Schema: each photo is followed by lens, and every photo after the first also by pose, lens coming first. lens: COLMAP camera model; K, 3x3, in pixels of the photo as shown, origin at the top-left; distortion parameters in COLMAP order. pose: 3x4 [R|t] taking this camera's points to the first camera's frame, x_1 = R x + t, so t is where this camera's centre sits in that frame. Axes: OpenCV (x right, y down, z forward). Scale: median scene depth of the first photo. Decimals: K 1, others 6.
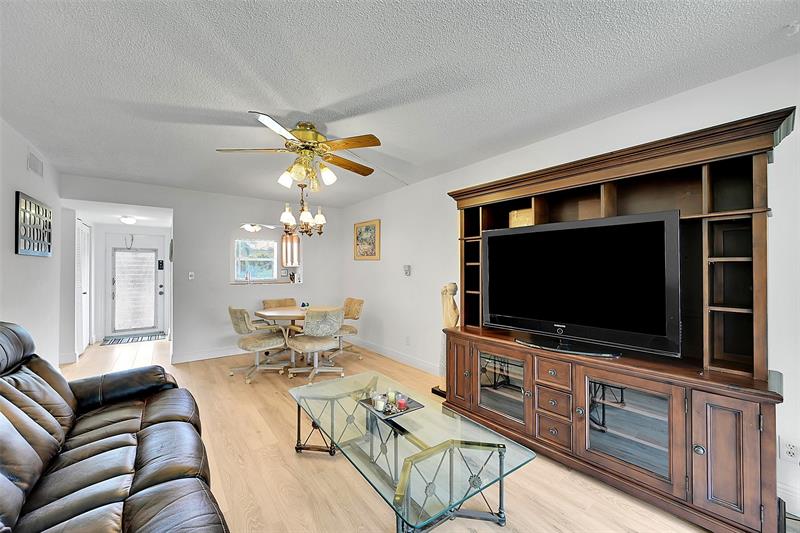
lens RADIAL K [[312.6, 0, 398.1], [0, 312.6, 267.3], [0, 0, 1]] dist [0.002654, 0.000060]
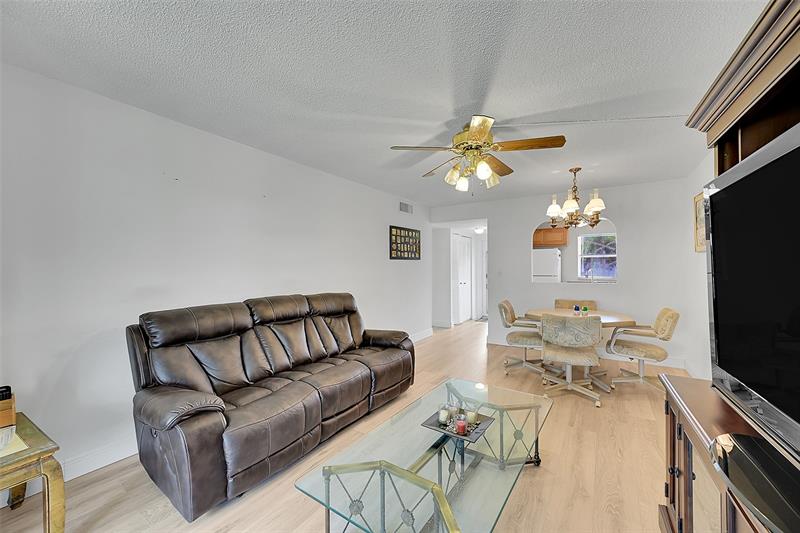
lens RADIAL K [[312.6, 0, 395.3], [0, 312.6, 267.3], [0, 0, 1]] dist [0.002654, 0.000060]
pose [[0.353917, -0.001241, -0.935276, 0.327817], [0.010596, 0.999940, 0.002683, -0.000195], [0.935217, -0.010859, 0.353909, 0.233394]]
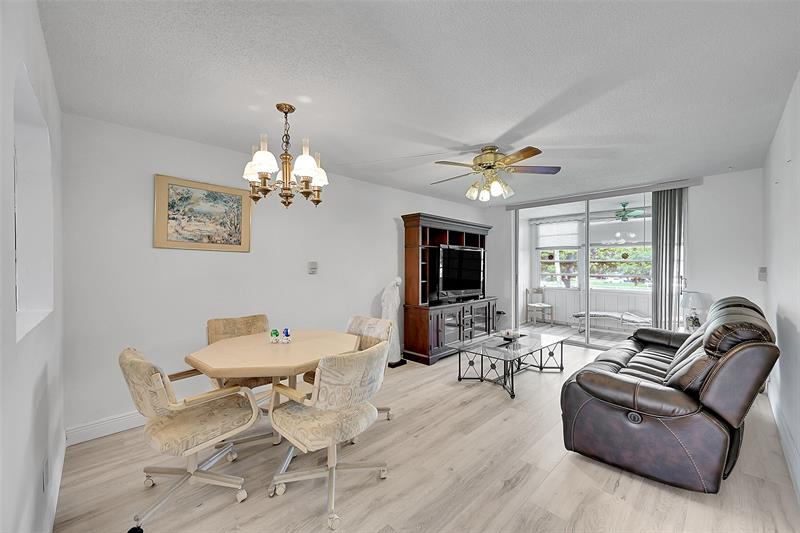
lens RADIAL K [[312.6, 0, 400.1], [0, 312.6, 266.8], [0, 0, 1]] dist [0.002654, 0.000060]
pose [[-0.105694, -0.005520, 0.994383, -0.869214], [-0.009799, 0.999942, 0.004509, 0.000596], [-0.994350, -0.009268, -0.105742, 0.875491]]
